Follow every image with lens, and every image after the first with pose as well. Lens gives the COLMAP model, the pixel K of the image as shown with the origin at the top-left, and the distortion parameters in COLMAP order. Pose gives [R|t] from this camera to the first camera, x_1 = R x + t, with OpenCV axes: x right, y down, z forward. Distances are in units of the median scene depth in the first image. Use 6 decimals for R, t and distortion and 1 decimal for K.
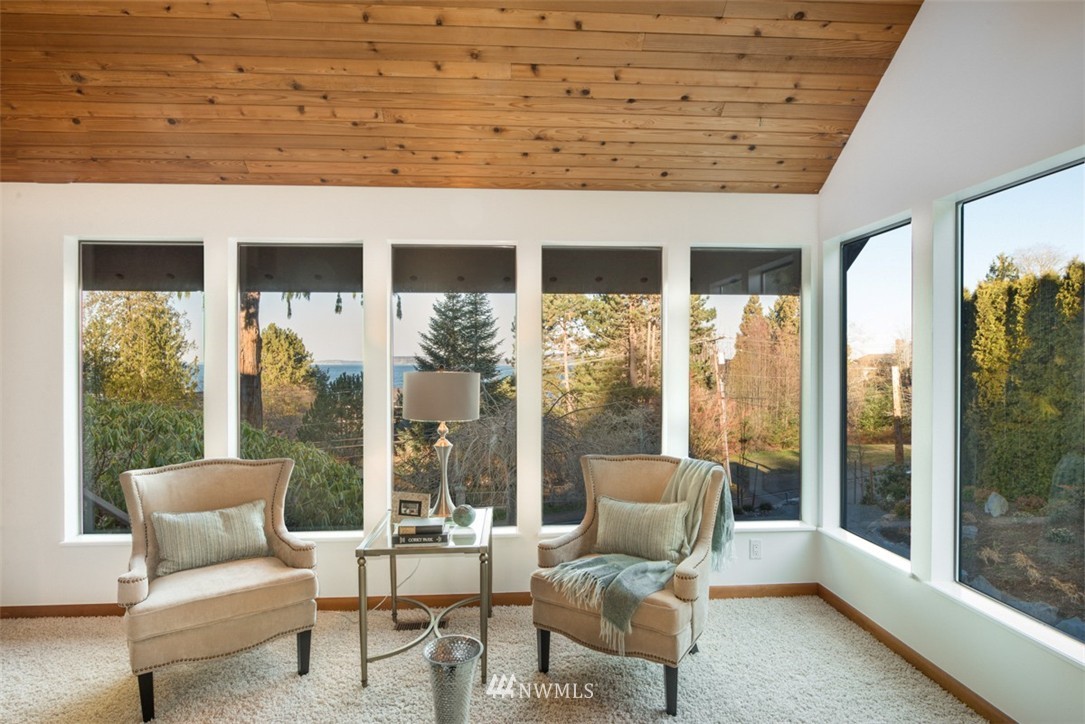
lens RADIAL K [[583.2, 0, 542.5], [0, 583.2, 365.8], [0, 0, 1]] dist [-0.008001, -0.000359]
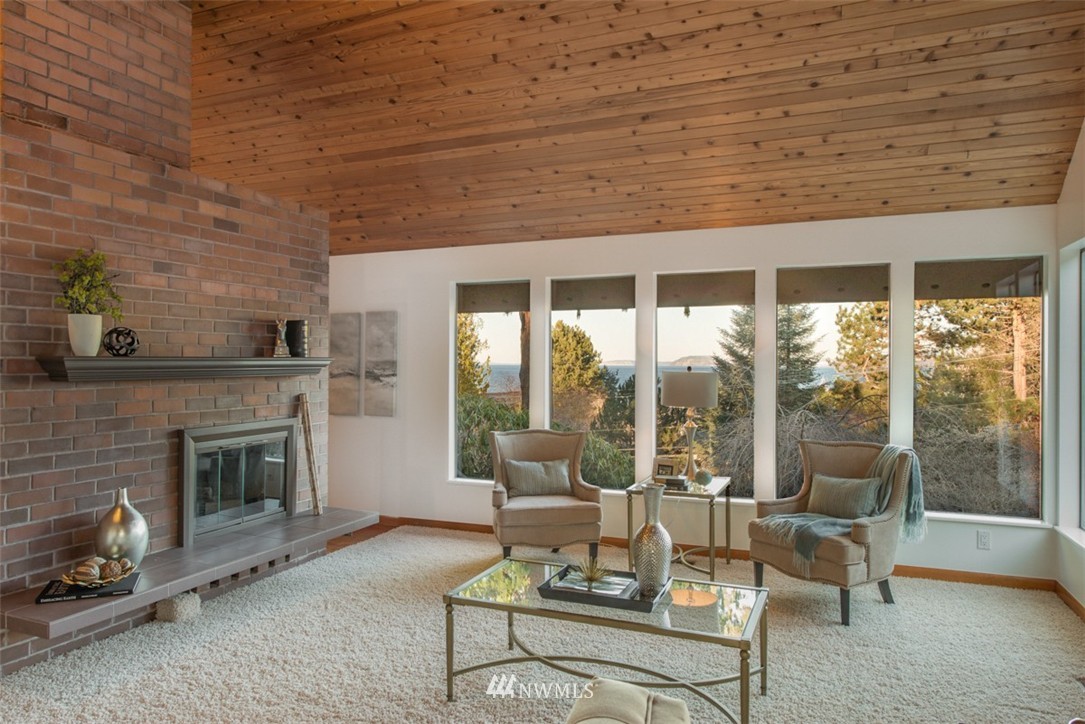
lens RADIAL K [[733.1, 0, 542.6], [0, 733.1, 362.0], [0, 0, 1]] dist [-0.002114, 0.001606]
pose [[0.898026, 0.002723, -0.439935, 0.262535], [-0.005985, 0.999964, -0.006028, -0.000169], [0.439902, 0.008046, 0.898010, -0.659335]]
